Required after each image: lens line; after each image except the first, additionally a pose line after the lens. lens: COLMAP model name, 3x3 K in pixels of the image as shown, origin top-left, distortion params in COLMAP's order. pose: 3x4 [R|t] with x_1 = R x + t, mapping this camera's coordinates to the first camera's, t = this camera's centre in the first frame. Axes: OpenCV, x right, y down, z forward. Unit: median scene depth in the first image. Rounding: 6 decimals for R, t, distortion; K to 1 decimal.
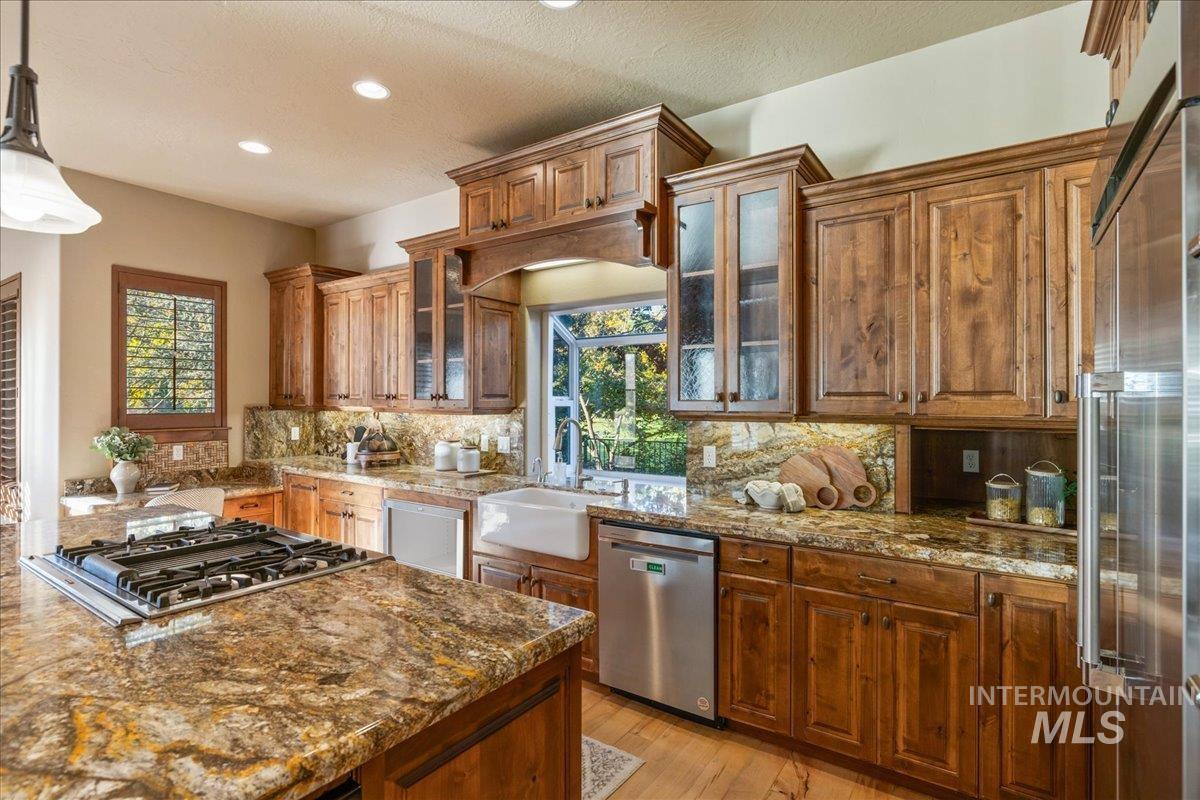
lens RADIAL K [[588.5, 0, 596.5], [0, 588.5, 402.7], [0, 0, 1]] dist [-0.009479, 0.000836]
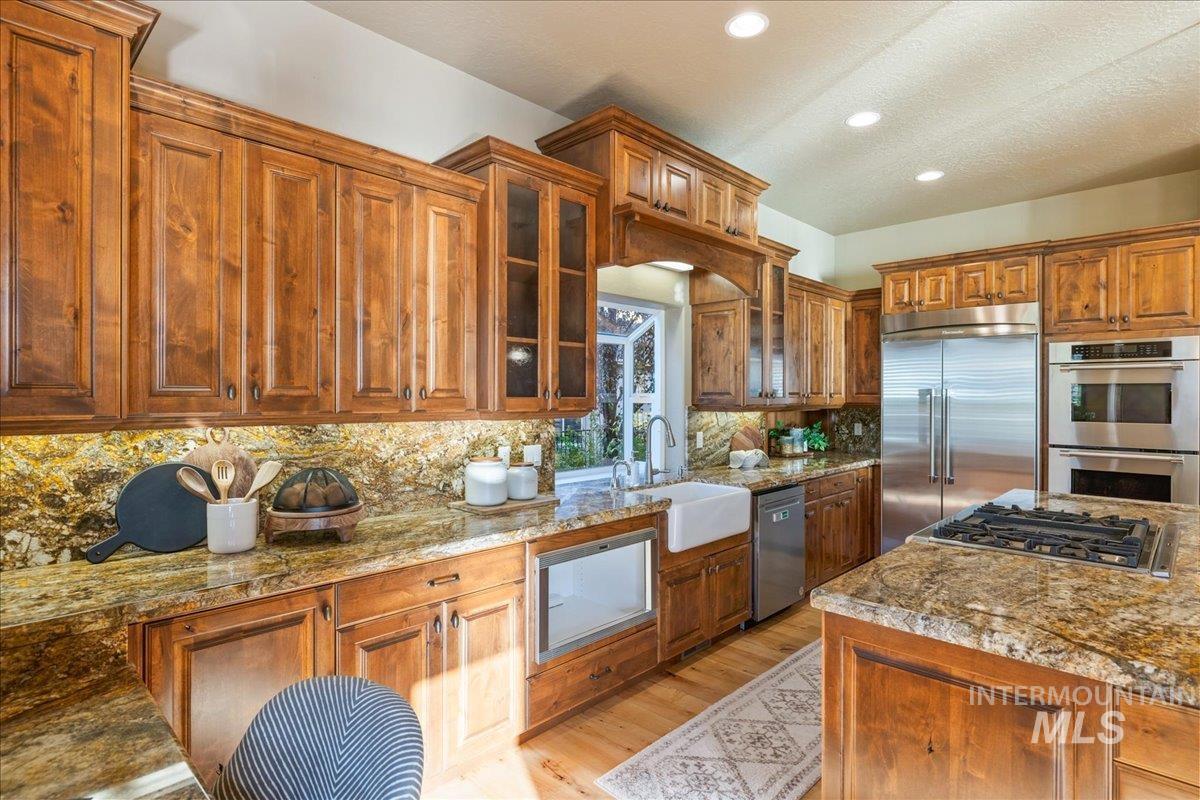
lens RADIAL K [[608.0, 0, 603.1], [0, 608.0, 394.8], [0, 0, 1]] dist [-0.000688, -0.001668]
pose [[0.163531, -0.001876, 0.986536, -1.471490], [0.001556, 0.999997, 0.001643, -0.014533], [-0.986537, 0.001266, 0.163534, 1.236547]]
